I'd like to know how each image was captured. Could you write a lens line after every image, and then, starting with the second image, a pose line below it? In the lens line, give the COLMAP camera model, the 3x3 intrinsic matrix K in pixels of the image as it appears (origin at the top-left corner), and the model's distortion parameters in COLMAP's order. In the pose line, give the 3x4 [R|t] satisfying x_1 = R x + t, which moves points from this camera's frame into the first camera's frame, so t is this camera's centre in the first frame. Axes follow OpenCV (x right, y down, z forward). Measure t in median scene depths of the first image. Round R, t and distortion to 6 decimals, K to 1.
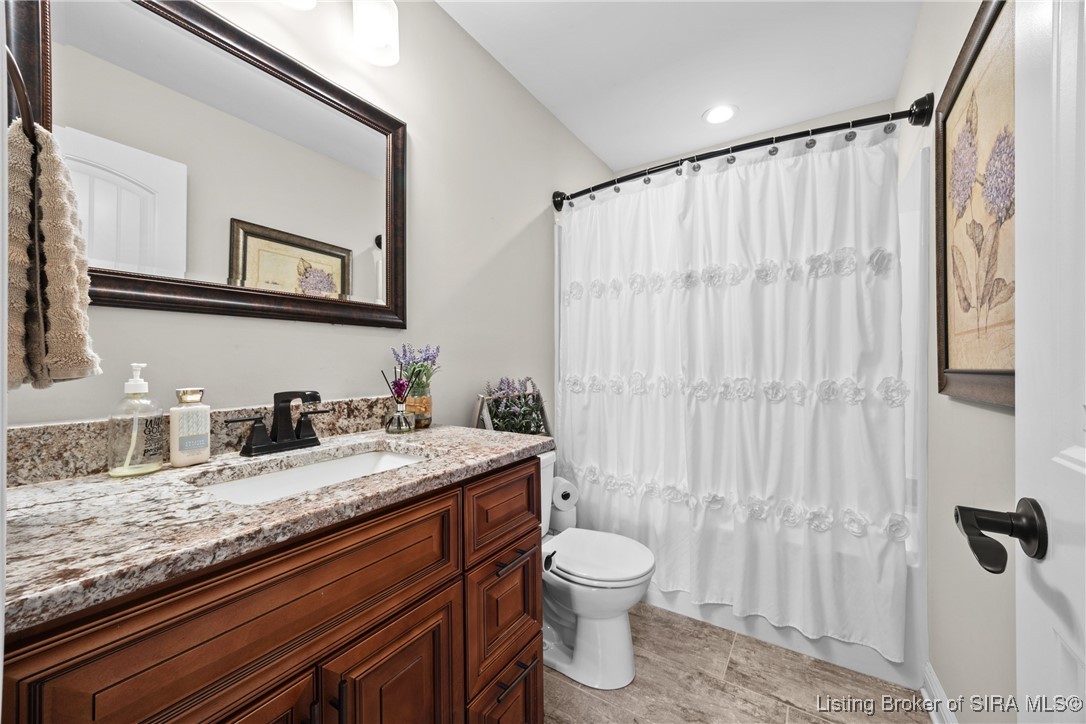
lens RADIAL K [[416.8, 0, 544.9], [0, 416.8, 362.7], [0, 0, 1]] dist [0.002353, -0.000660]
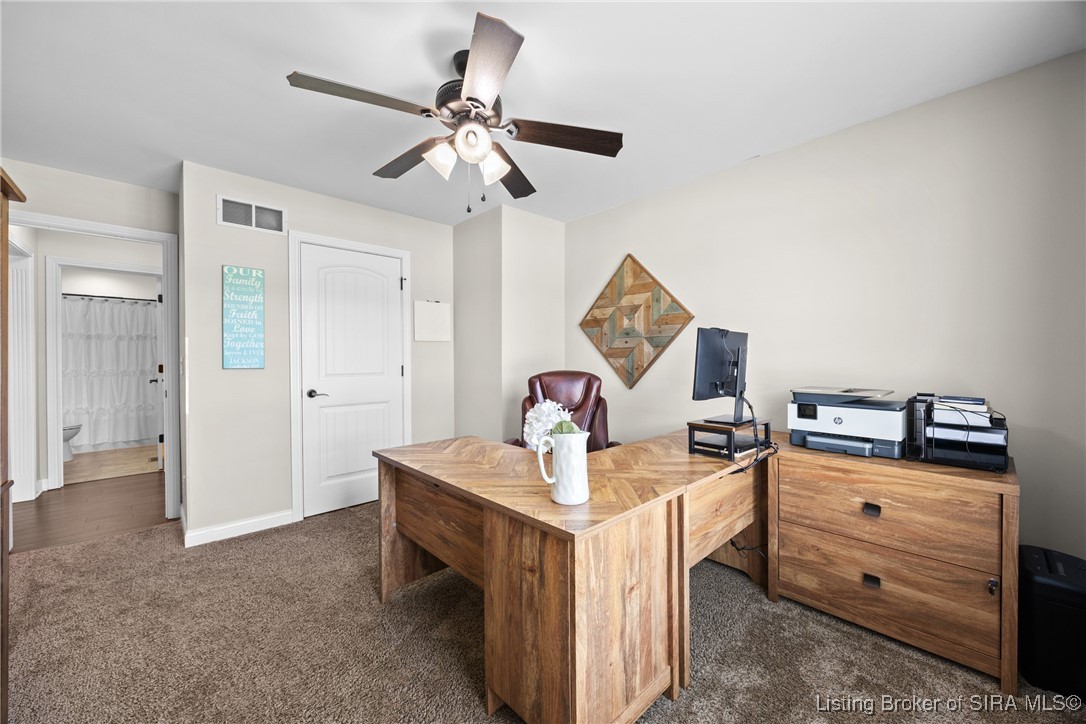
lens RADIAL K [[416.8, 0, 545.3], [0, 416.8, 360.9], [0, 0, 1]] dist [0.002353, -0.000660]
pose [[0.237540, -0.005636, 0.971361, -1.869563], [0.001283, 0.999984, 0.005488, -0.041521], [-0.971377, -0.000057, 0.237543, -3.028303]]
